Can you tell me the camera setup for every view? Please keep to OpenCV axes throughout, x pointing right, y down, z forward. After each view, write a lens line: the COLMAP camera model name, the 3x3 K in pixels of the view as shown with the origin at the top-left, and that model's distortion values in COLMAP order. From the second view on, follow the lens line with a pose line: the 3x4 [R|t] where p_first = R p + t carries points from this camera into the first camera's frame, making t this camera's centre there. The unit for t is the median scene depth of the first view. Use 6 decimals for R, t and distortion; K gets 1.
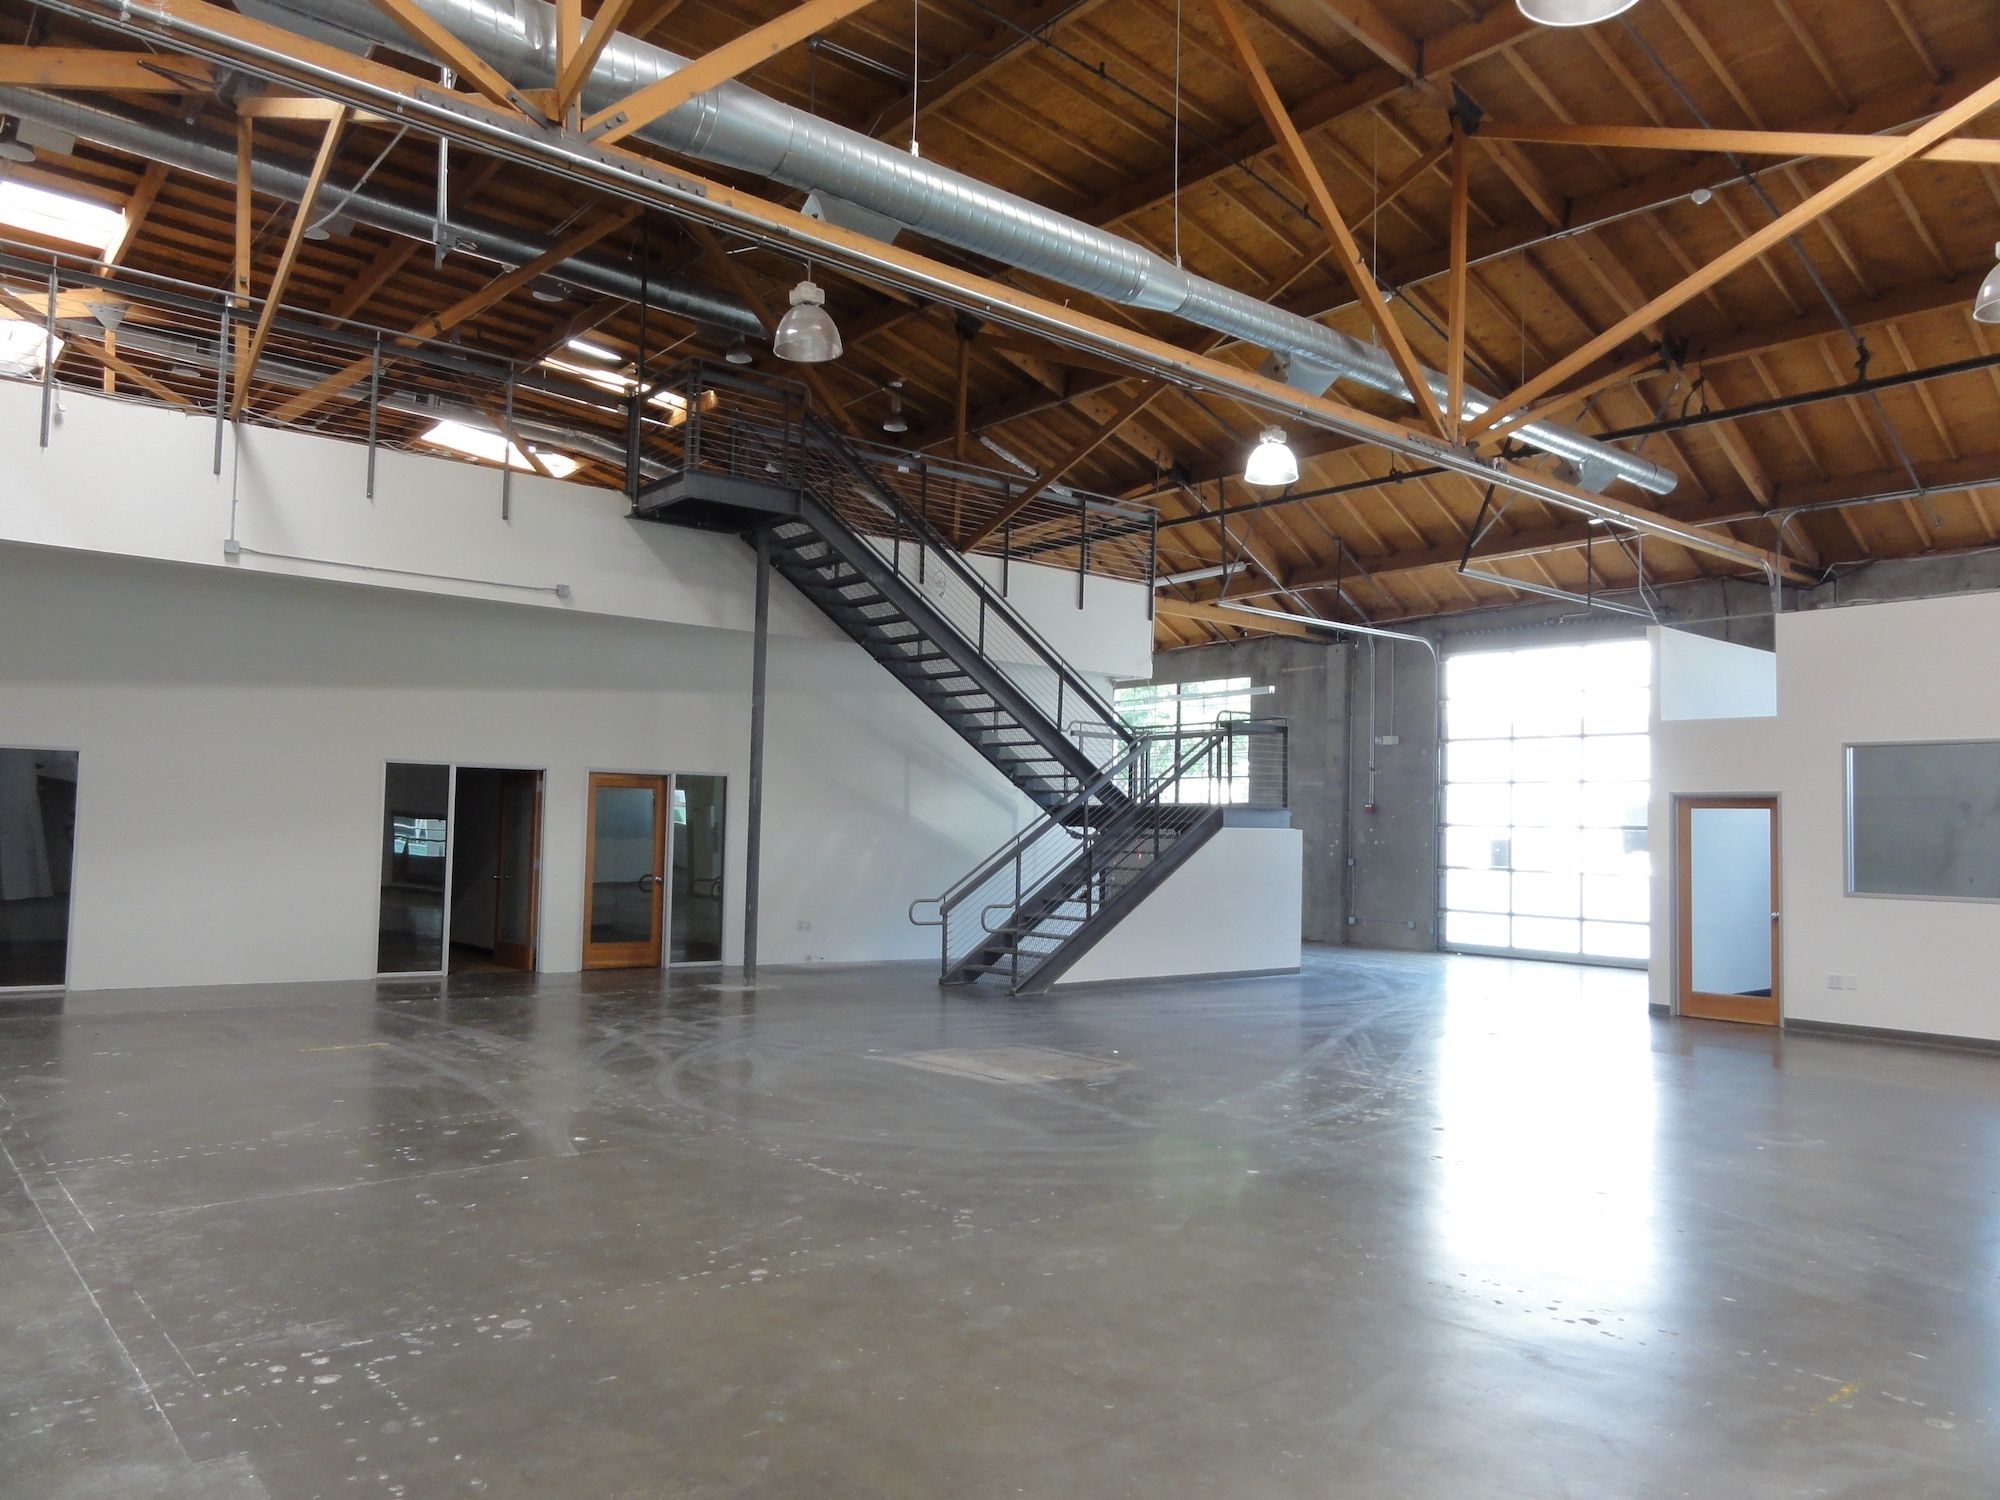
lens RADIAL K [[1411.2, 0, 1003.8], [0, 1411.2, 755.6], [0, 0, 1]] dist [-0.005125, 0.002368]
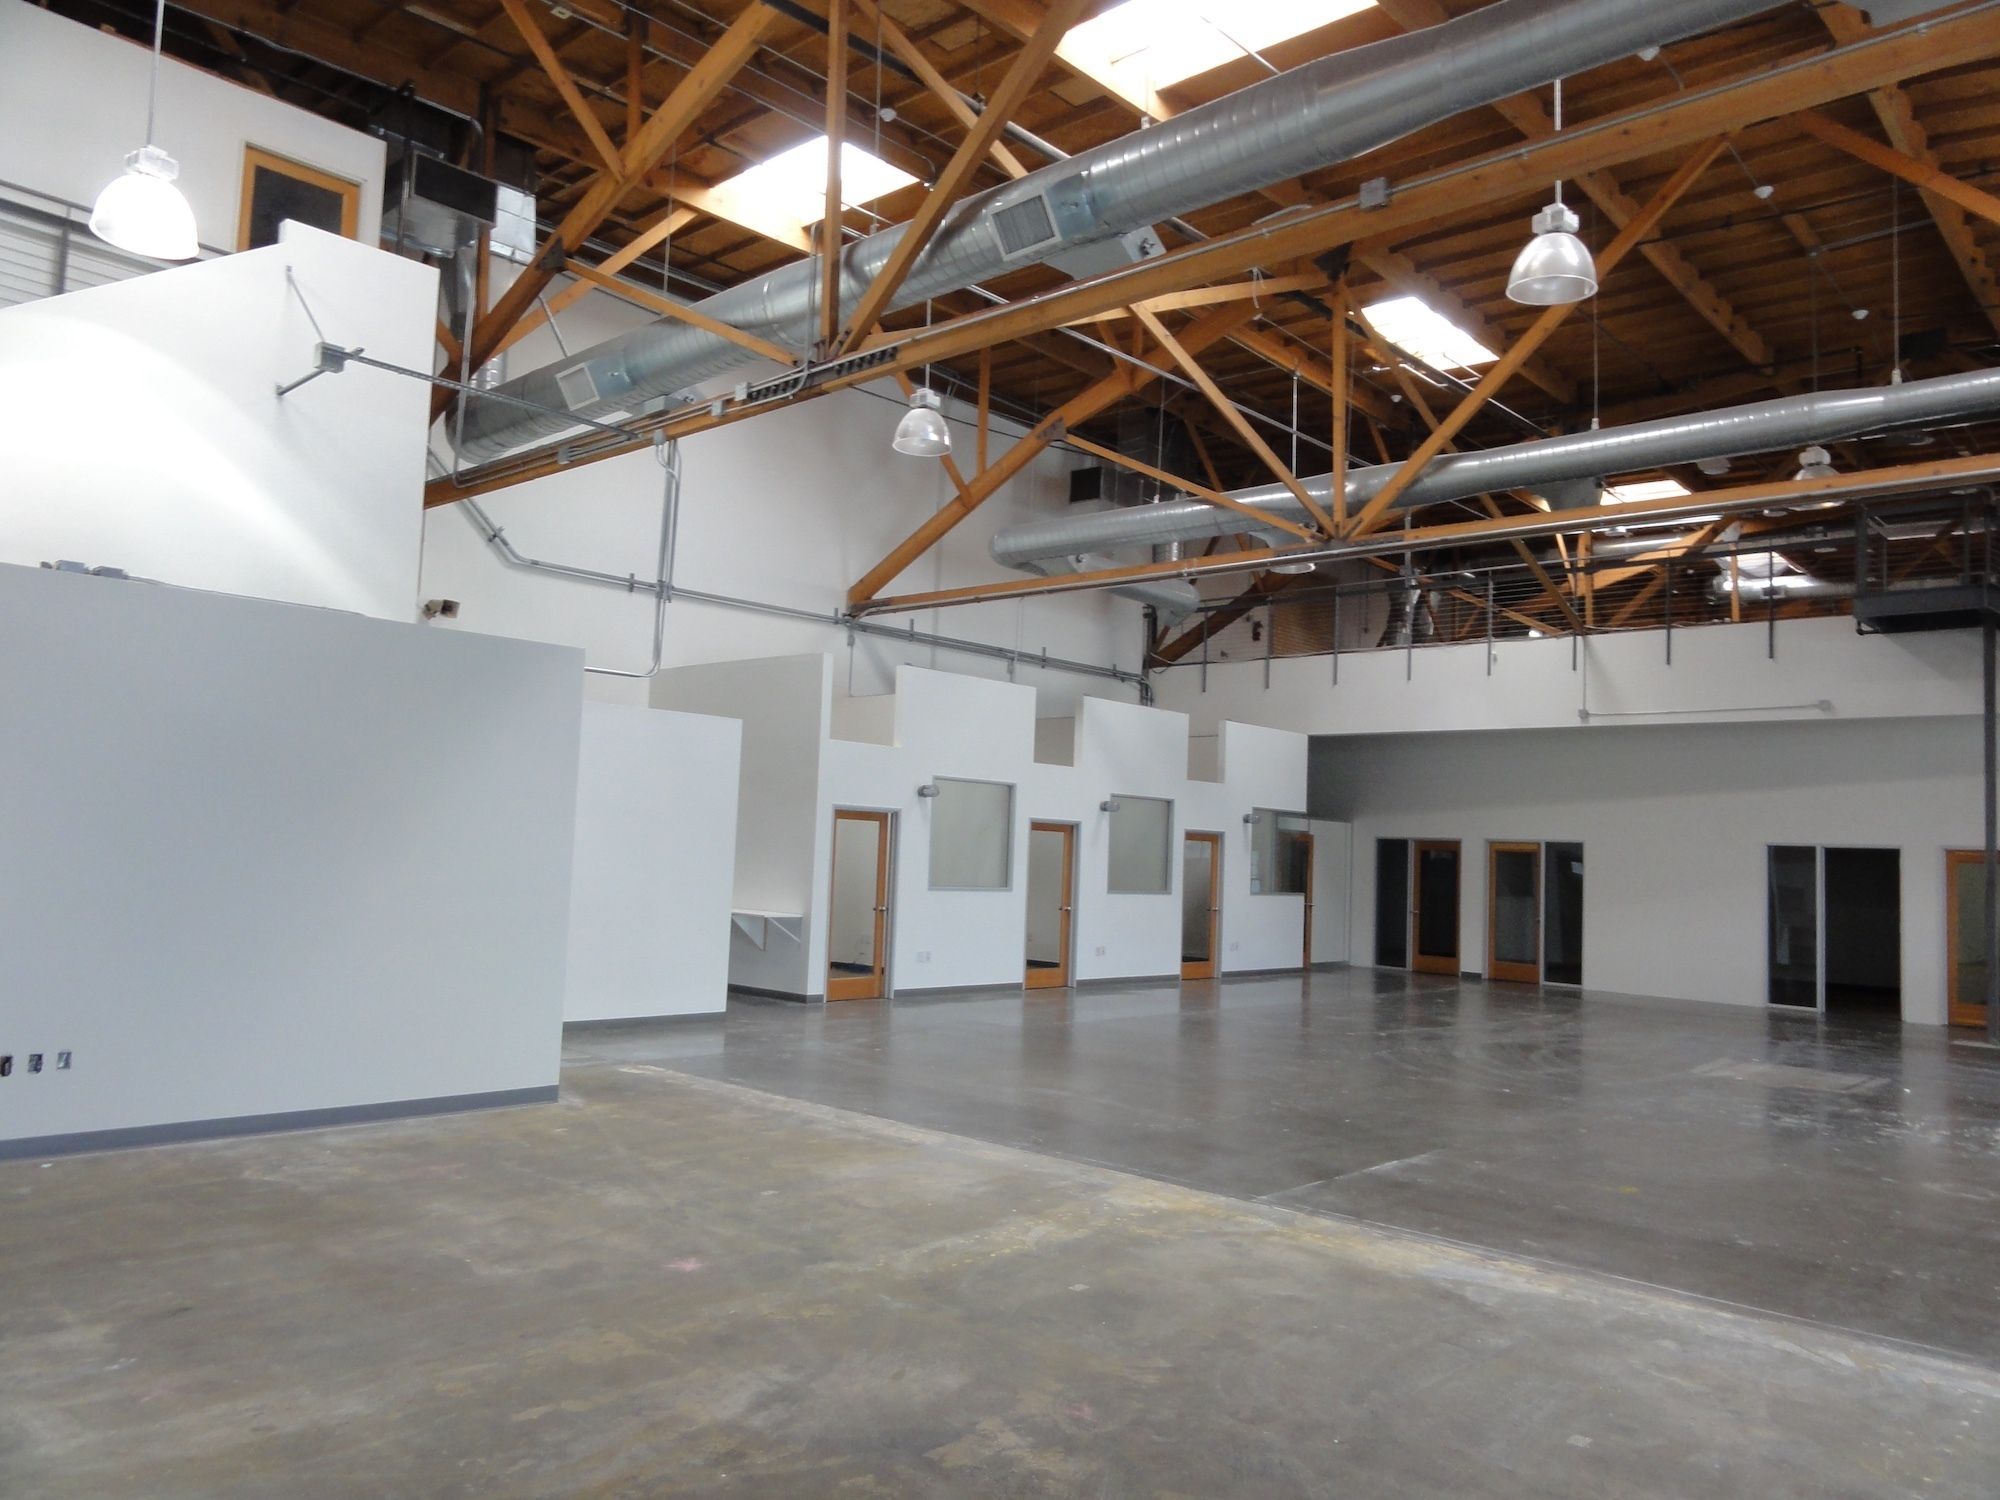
lens RADIAL K [[1411.2, 0, 1001.2], [0, 1411.2, 759.0], [0, 0, 1]] dist [-0.005125, 0.002368]
pose [[0.109510, -0.078451, -0.990885, 0.837414], [0.018739, 0.996866, -0.076853, 0.013612], [0.993809, -0.010152, 0.110637, 0.134277]]
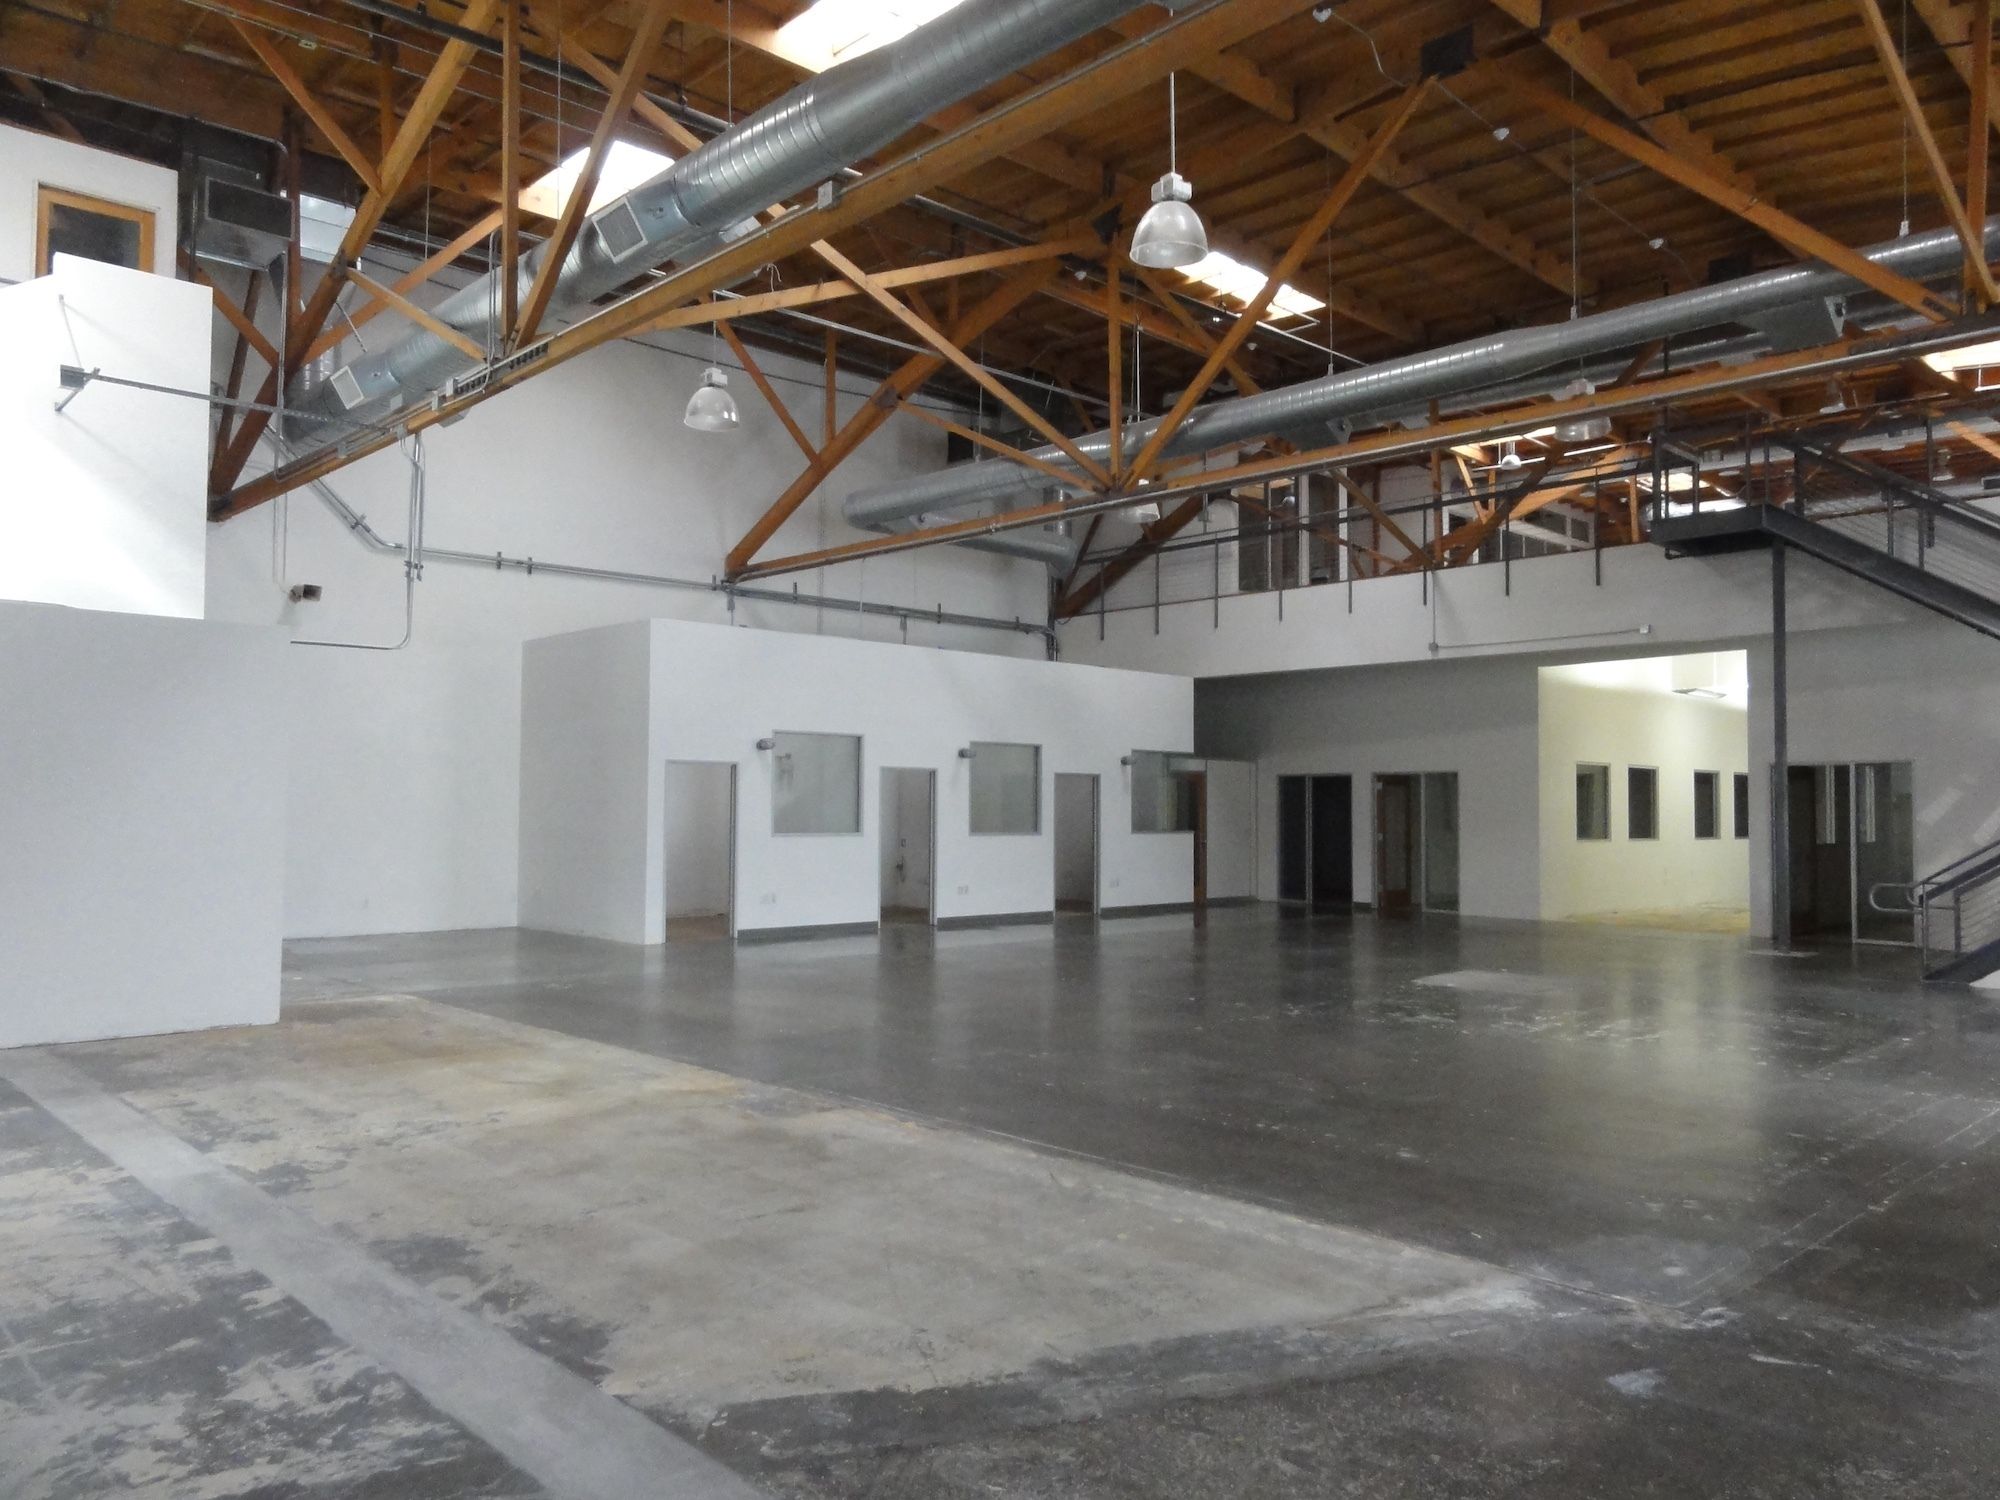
lens RADIAL K [[1411.2, 0, 994.8], [0, 1411.2, 755.3], [0, 0, 1]] dist [-0.005125, 0.002368]
pose [[0.049240, -0.053833, -0.997335, 0.921827], [0.051932, 0.997334, -0.051269, 0.032781], [0.997436, -0.049269, 0.051904, 0.336121]]
